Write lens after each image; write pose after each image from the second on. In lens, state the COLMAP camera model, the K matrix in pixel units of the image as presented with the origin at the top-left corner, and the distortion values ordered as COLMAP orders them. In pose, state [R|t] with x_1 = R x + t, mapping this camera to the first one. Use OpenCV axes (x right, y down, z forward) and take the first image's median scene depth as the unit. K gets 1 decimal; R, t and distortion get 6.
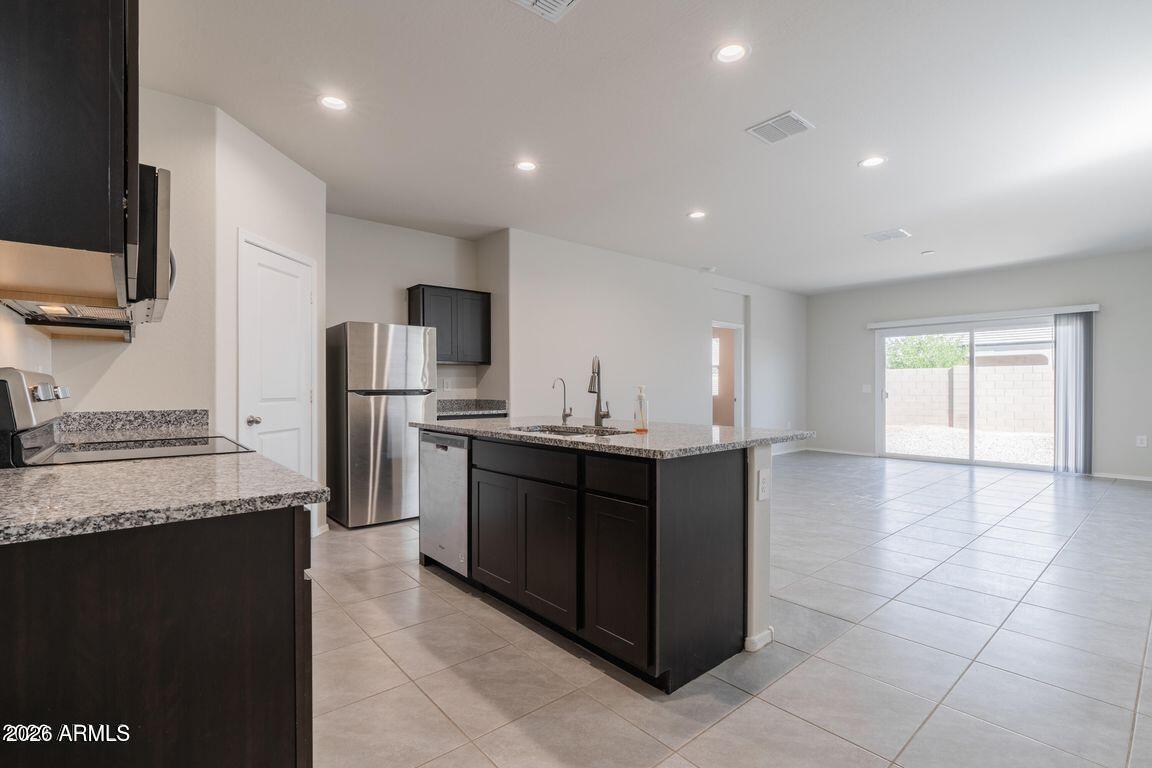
lens RADIAL K [[524.2, 0, 574.6], [0, 524.2, 386.7], [0, 0, 1]] dist [-0.003891, 0.000293]
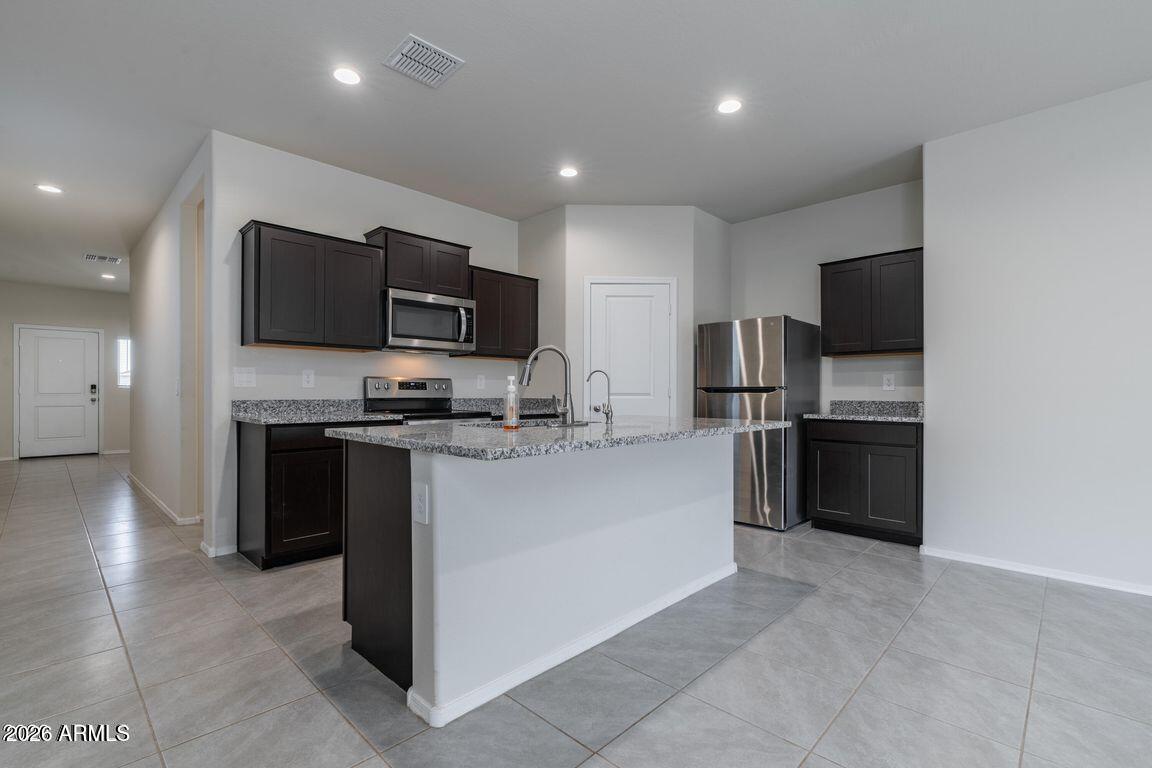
lens RADIAL K [[524.2, 0, 567.5], [0, 524.2, 386.9], [0, 0, 1]] dist [-0.003891, 0.000293]
pose [[0.086988, -0.004666, -0.996198, 0.795754], [-0.000868, 0.999988, -0.004760, 0.013387], [0.996209, 0.001279, 0.086983, 0.800798]]
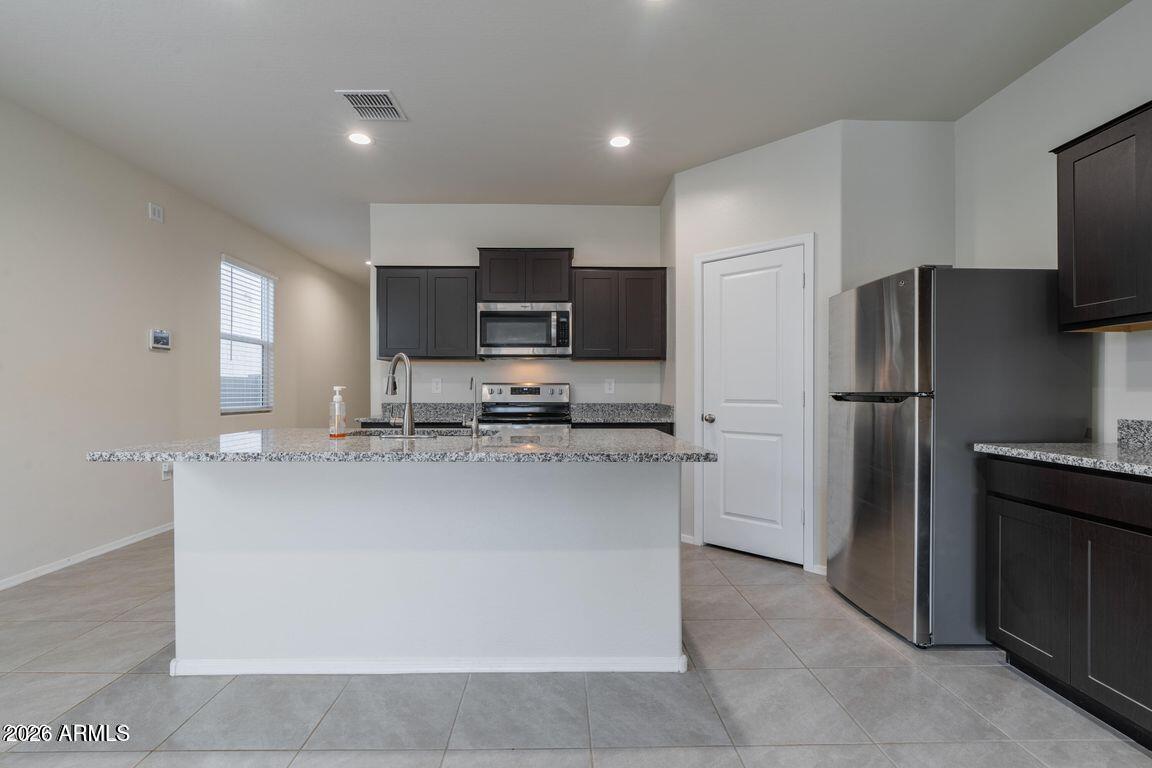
lens RADIAL K [[524.2, 0, 570.3], [0, 524.2, 388.6], [0, 0, 1]] dist [-0.003891, 0.000293]
pose [[-0.640777, 0.001239, -0.767726, 0.445052], [0.003110, 0.999995, -0.000982, 0.000643], [0.767720, -0.003017, -0.640778, 1.500320]]
